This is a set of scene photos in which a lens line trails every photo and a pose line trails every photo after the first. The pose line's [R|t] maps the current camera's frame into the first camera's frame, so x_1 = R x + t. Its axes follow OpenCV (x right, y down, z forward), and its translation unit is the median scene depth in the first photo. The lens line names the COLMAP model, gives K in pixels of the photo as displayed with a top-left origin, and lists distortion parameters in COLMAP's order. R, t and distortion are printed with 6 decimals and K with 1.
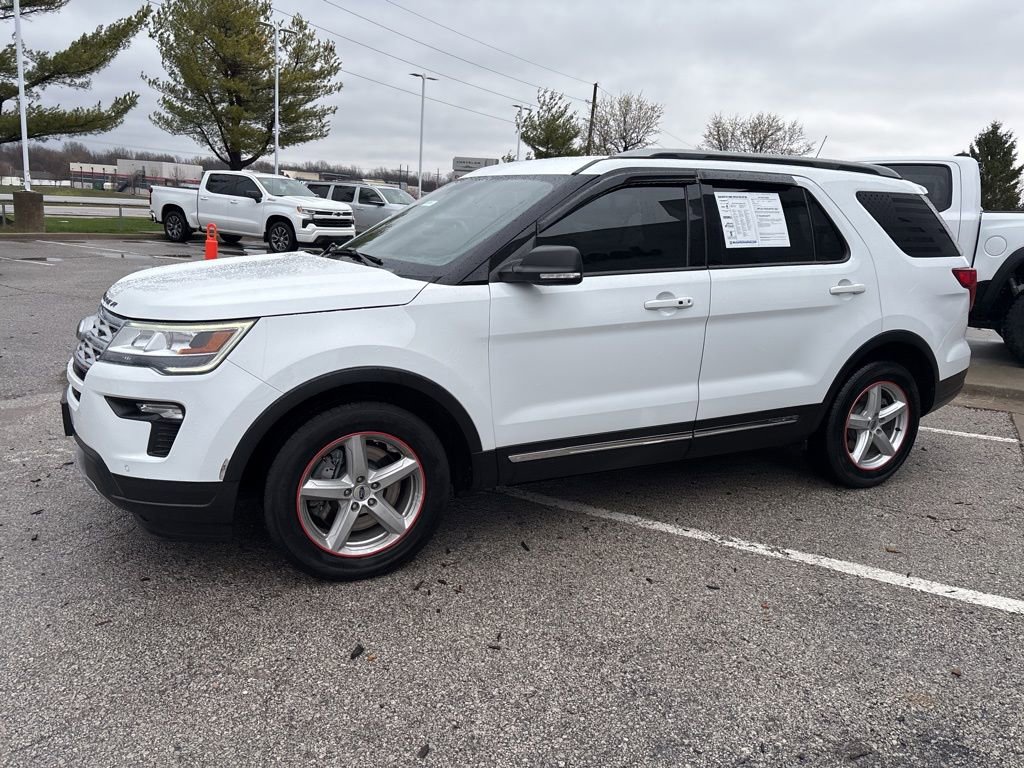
lens RADIAL K [[769.5, 0, 506.6], [0, 769.5, 390.6], [0, 0, 1]] dist [0.048675, -0.057167]
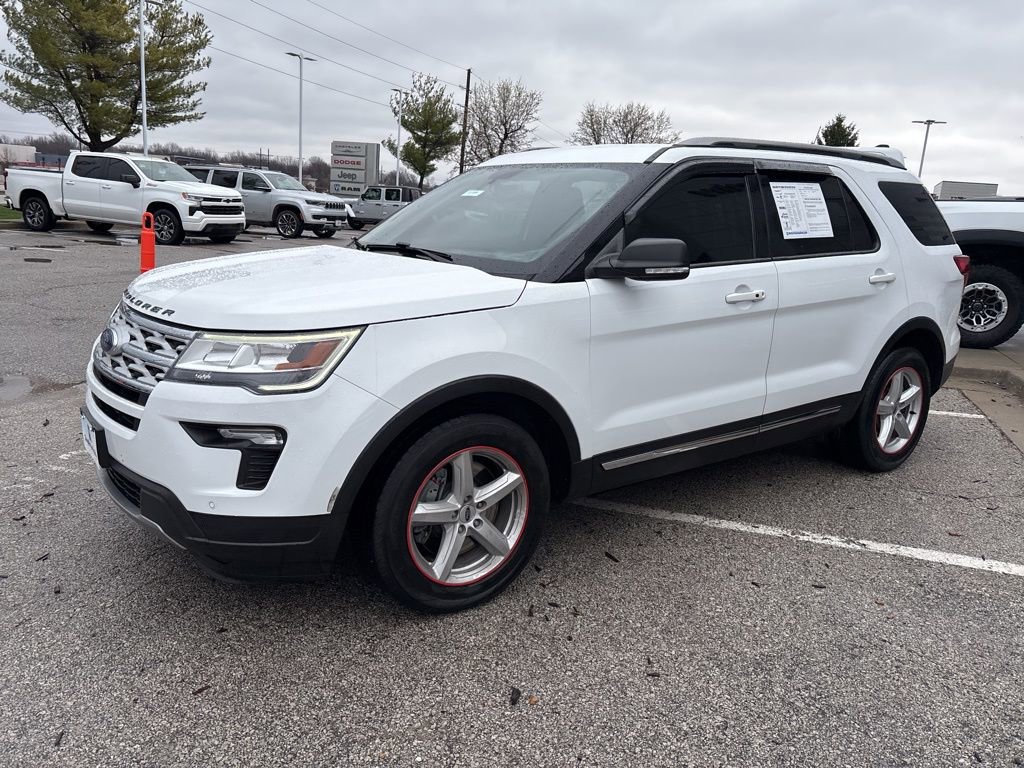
lens RADIAL K [[769.5, 0, 506.5], [0, 769.5, 385.8], [0, 0, 1]] dist [0.048675, -0.057167]
pose [[0.986119, -0.038390, 0.161540, -0.224856], [0.036587, 0.999231, 0.014120, -0.023411], [-0.161958, -0.008013, 0.986765, 0.079748]]
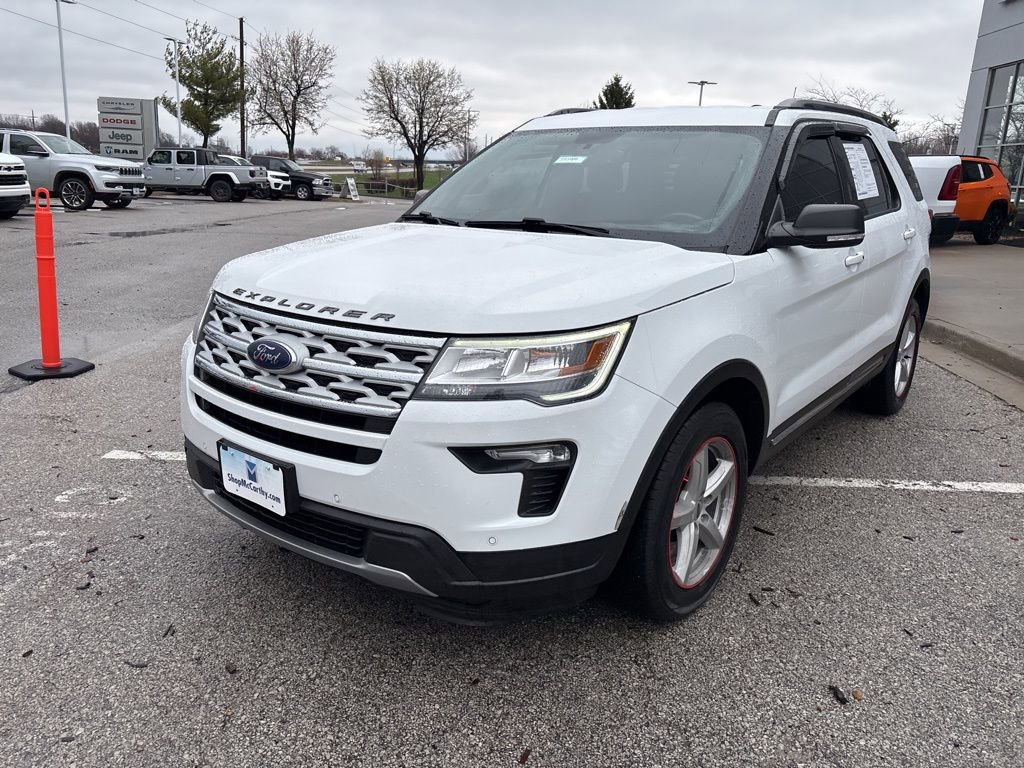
lens RADIAL K [[769.5, 0, 506.9], [0, 769.5, 386.8], [0, 0, 1]] dist [0.048675, -0.057167]
pose [[0.903184, -0.135638, 0.407261, -0.558076], [0.111099, 0.990301, 0.083435, -0.075596], [-0.414628, -0.030111, 0.909493, 0.254510]]
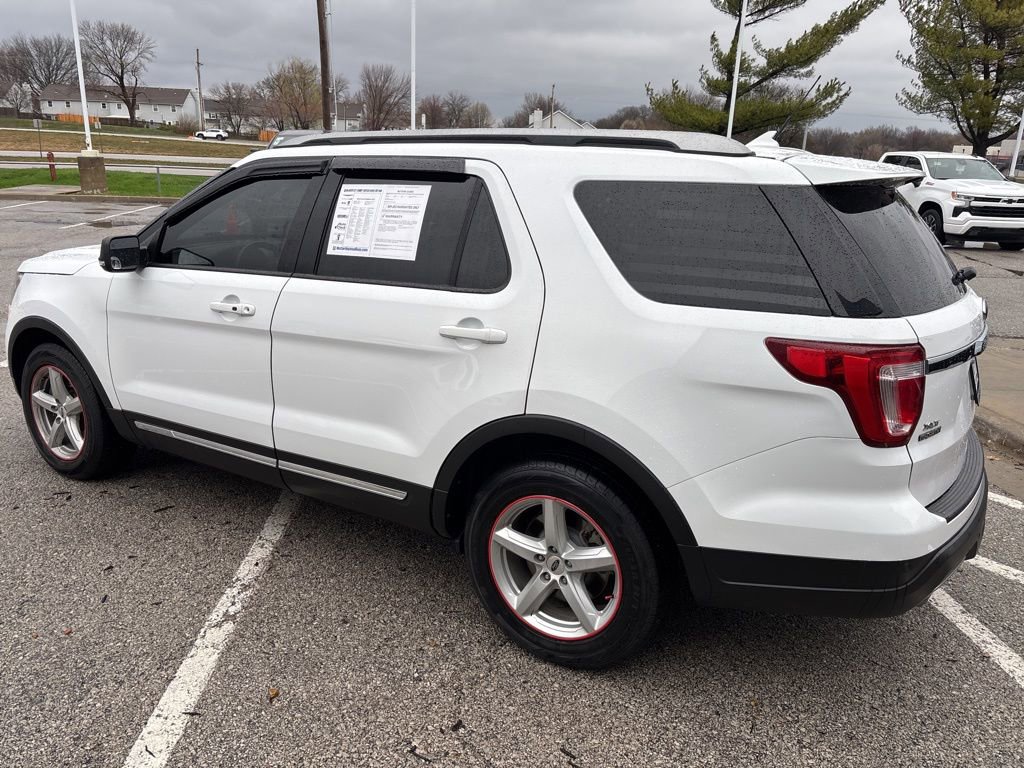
lens RADIAL K [[769.5, 0, 507.3], [0, 769.5, 387.6], [0, 0, 1]] dist [0.048675, -0.057167]
pose [[0.531289, 0.212787, -0.820033, 1.045902], [-0.198774, 0.972233, 0.123498, -0.180903], [0.823542, 0.097388, 0.558833, 0.698690]]
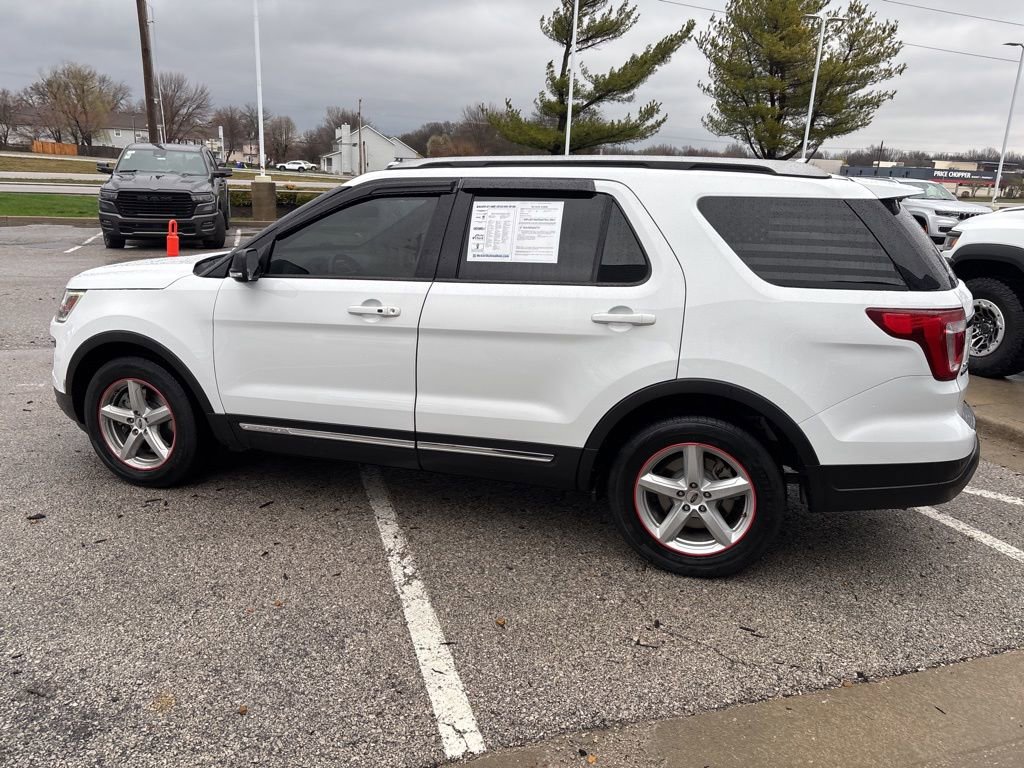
lens RADIAL K [[769.5, 0, 508.2], [0, 769.5, 385.9], [0, 0, 1]] dist [0.048675, -0.057167]
pose [[0.719387, 0.157725, -0.676465, 0.959095], [-0.157203, 0.985579, 0.062620, -0.097077], [0.676587, 0.061294, 0.733807, 0.339320]]
